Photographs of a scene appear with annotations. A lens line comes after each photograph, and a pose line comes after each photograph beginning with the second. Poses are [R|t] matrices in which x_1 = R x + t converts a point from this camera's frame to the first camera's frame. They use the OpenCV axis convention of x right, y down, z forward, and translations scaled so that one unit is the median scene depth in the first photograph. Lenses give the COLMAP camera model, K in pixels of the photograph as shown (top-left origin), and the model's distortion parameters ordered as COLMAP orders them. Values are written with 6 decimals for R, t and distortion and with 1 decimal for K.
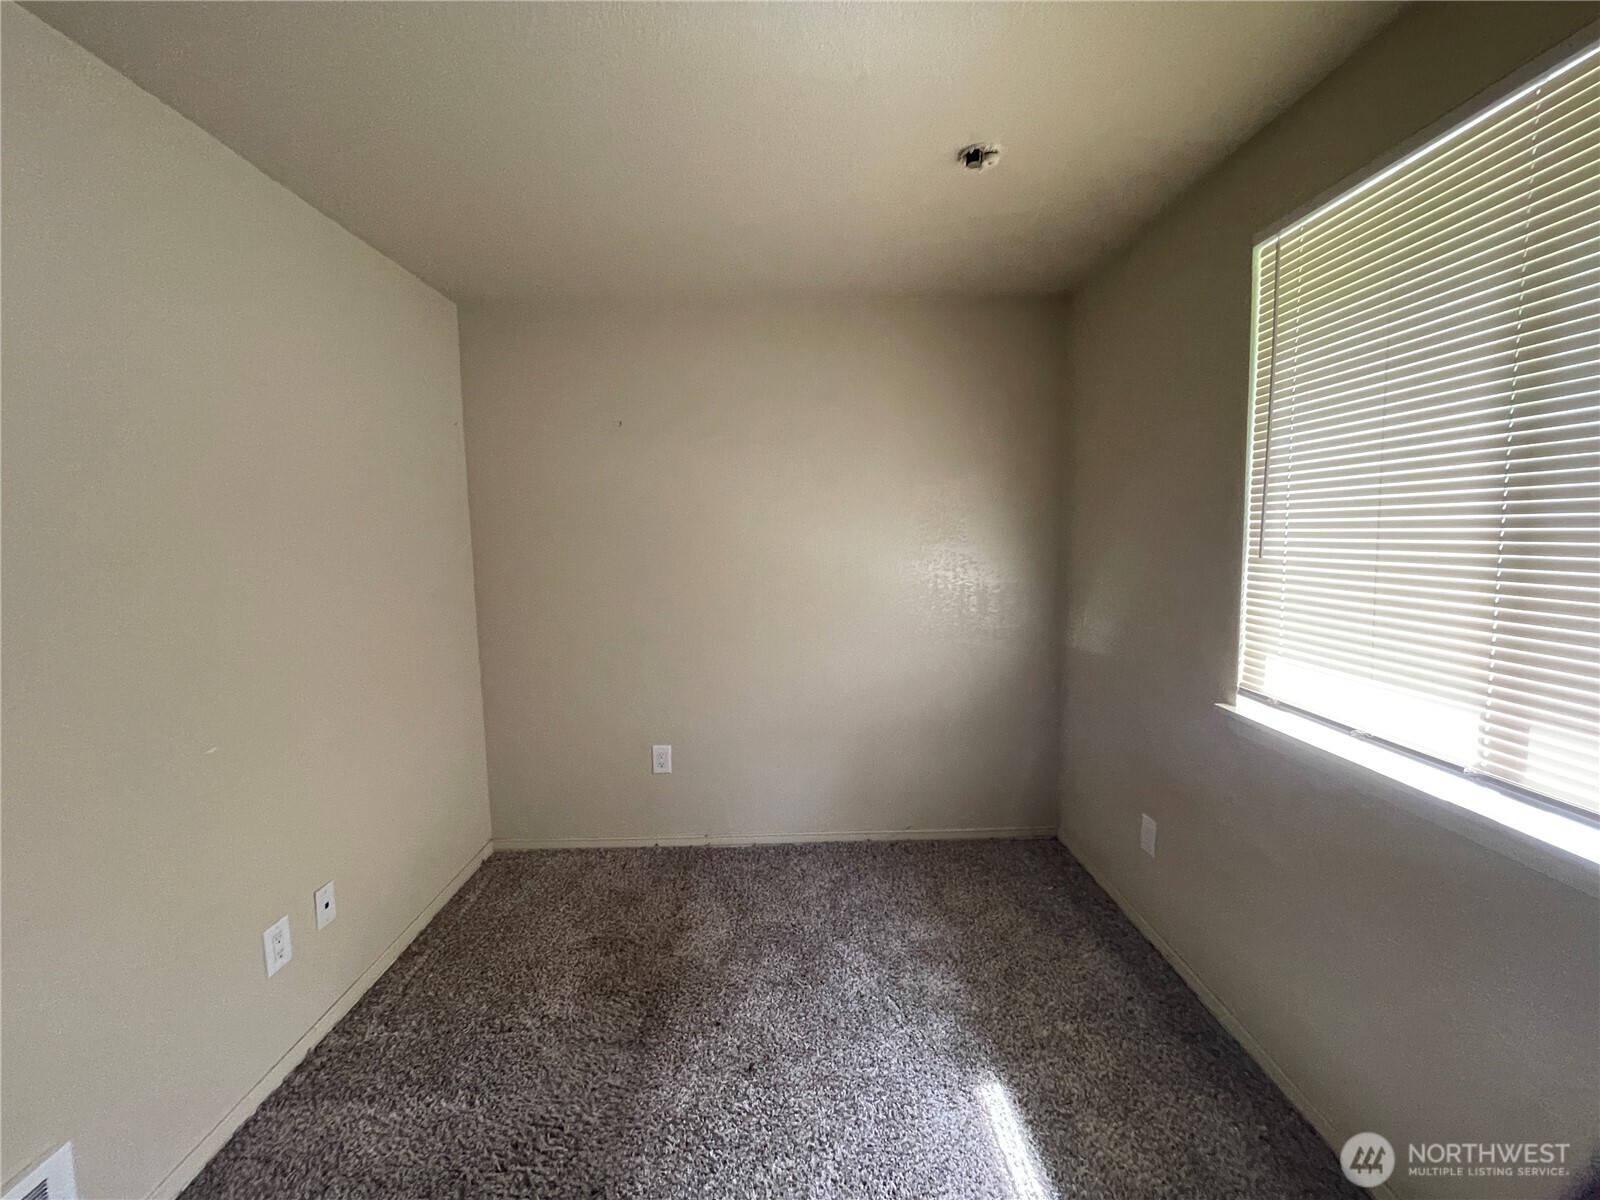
lens RADIAL K [[650.0, 0, 799.4], [0, 650.0, 590.7], [0, 0, 1]] dist [-0.014412, 0.007359]
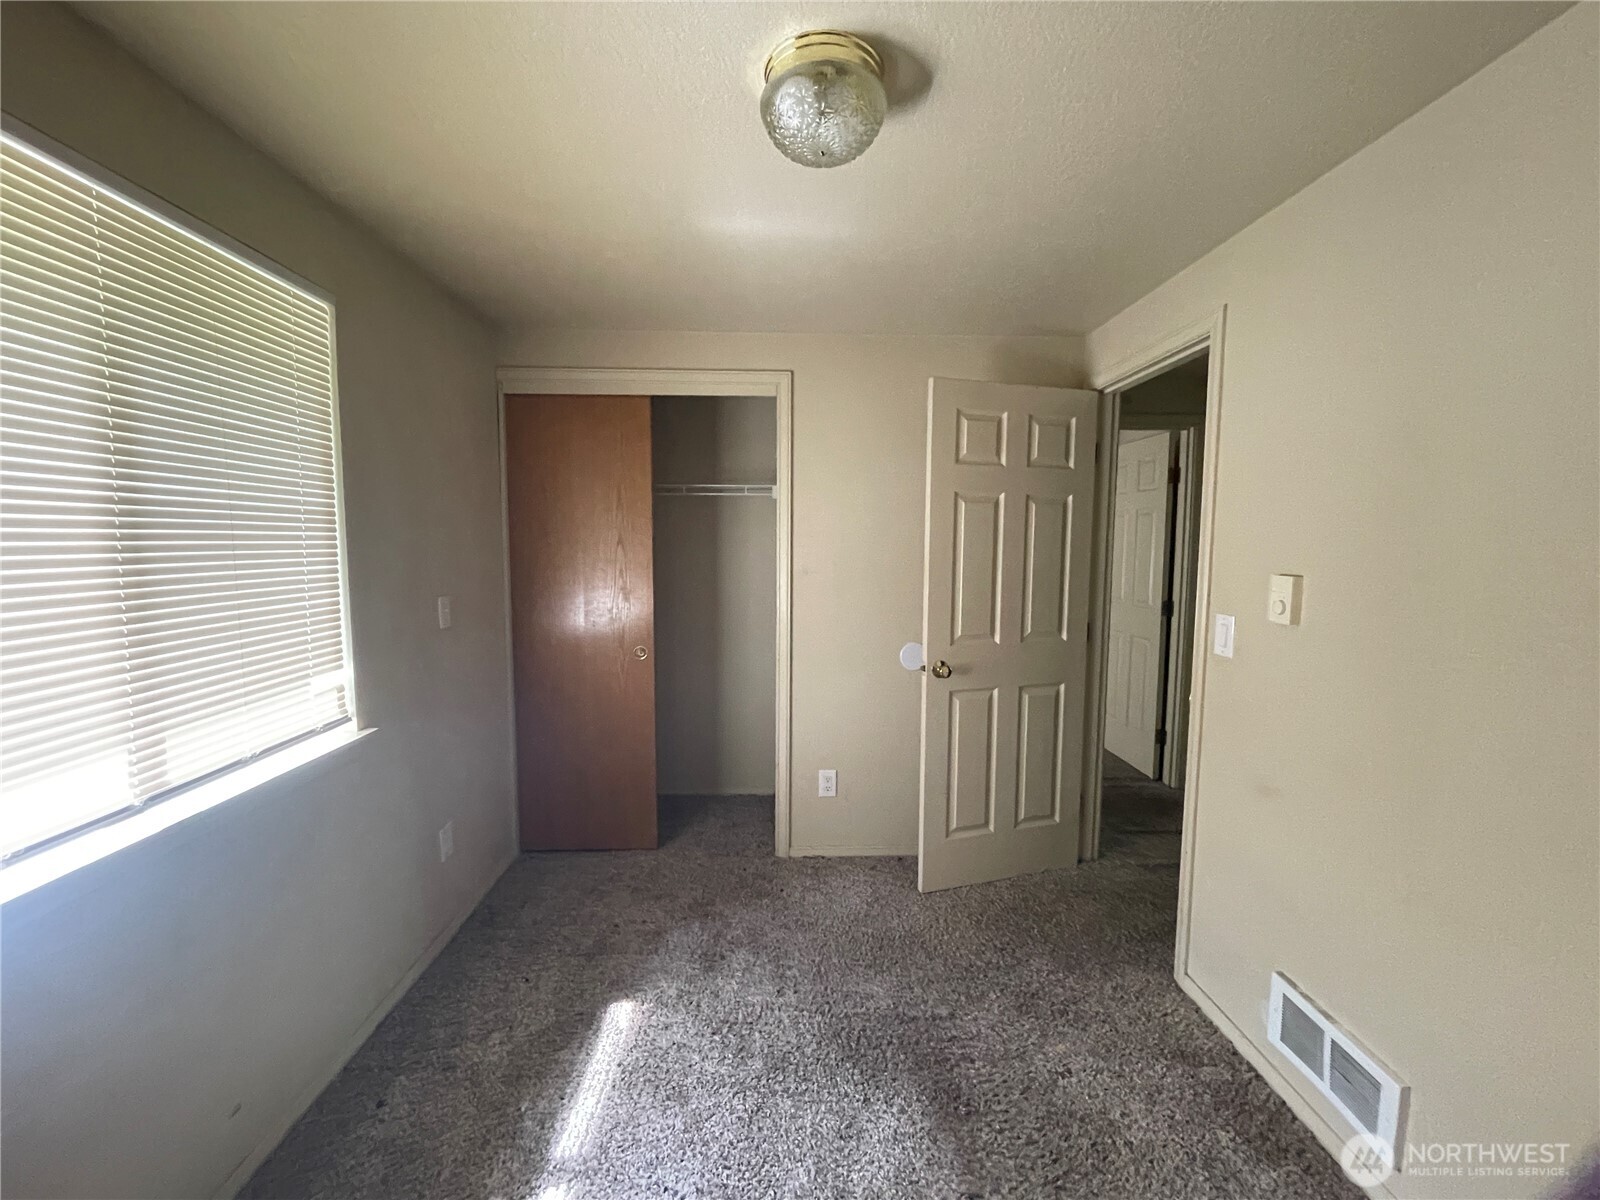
lens RADIAL K [[650.0, 0, 799.4], [0, 650.0, 590.7], [0, 0, 1]] dist [-0.014412, 0.007359]
pose [[-0.999791, 0.012229, -0.016379, -0.031290], [0.009230, 0.985047, 0.172038, -0.155734], [0.018238, 0.171851, -0.984954, 1.289603]]
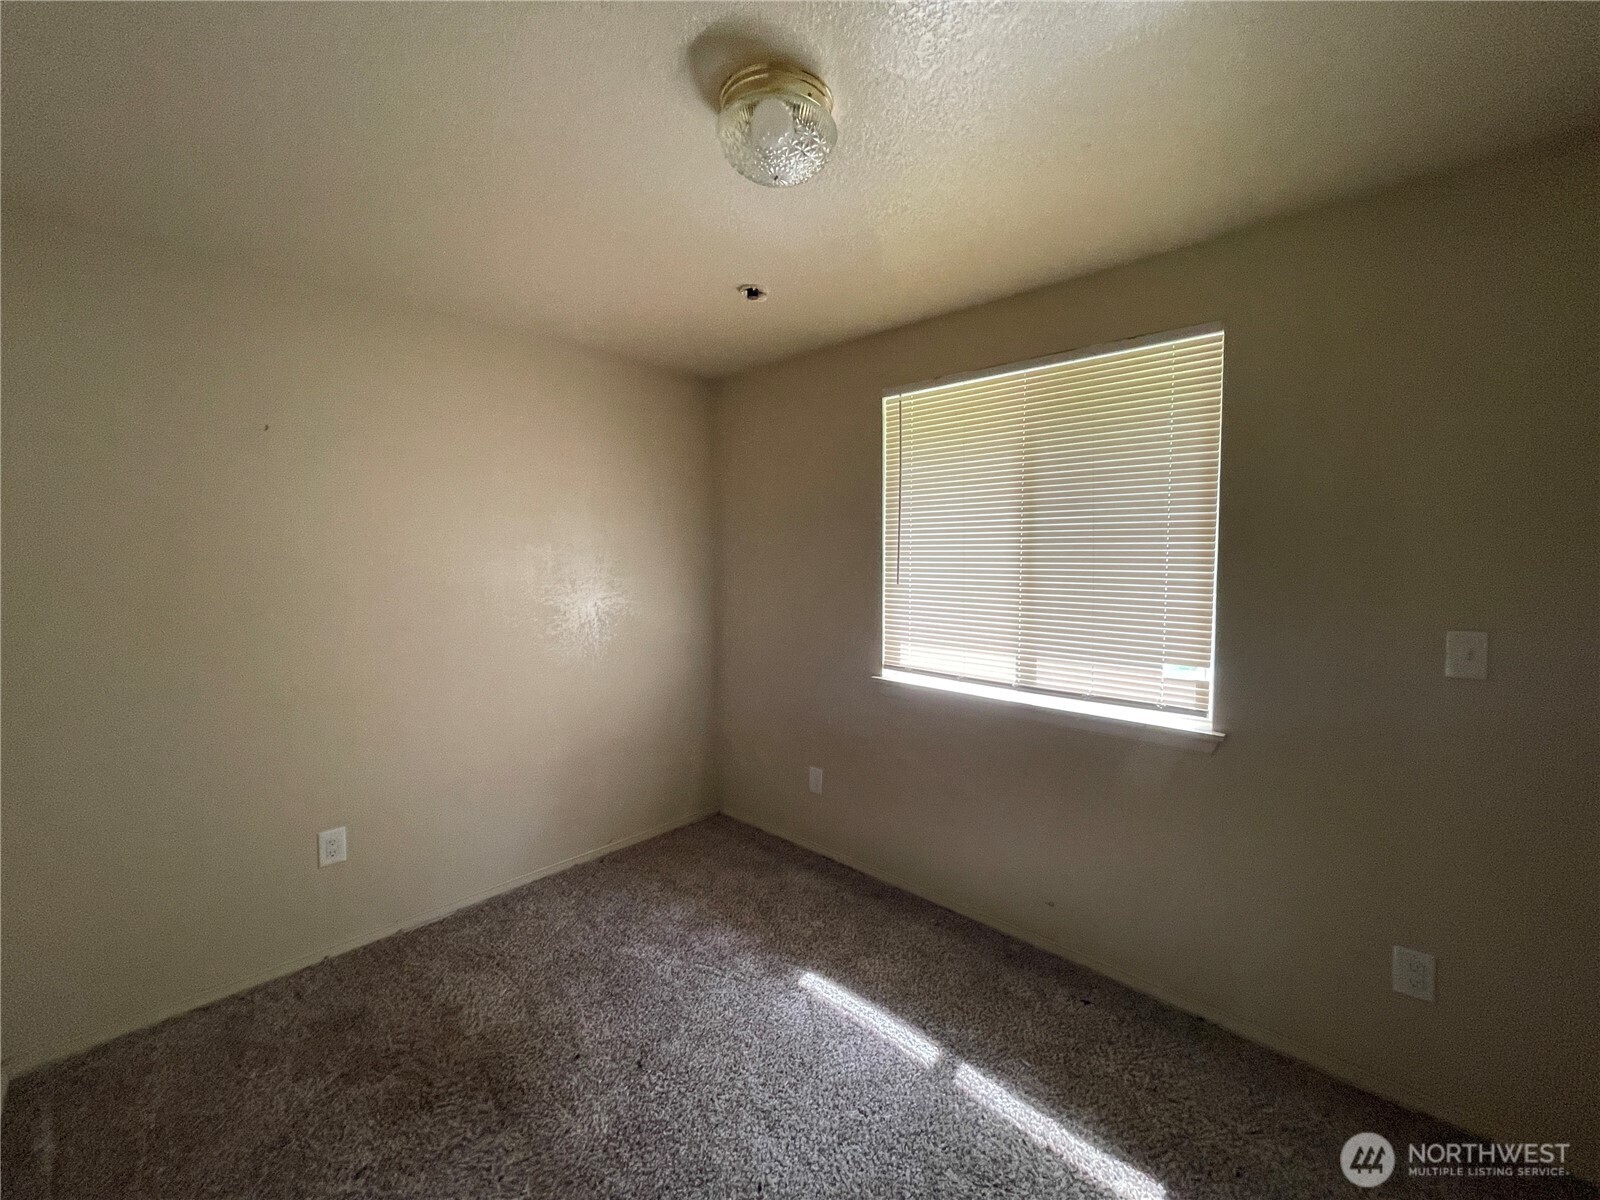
lens RADIAL K [[650.0, 0, 799.4], [0, 650.0, 590.7], [0, 0, 1]] dist [-0.014412, 0.007359]
pose [[0.699965, -0.027624, 0.713643, -0.593644], [0.056875, 0.998234, -0.017145, -0.017229], [-0.711909, 0.052589, 0.700300, 0.012617]]
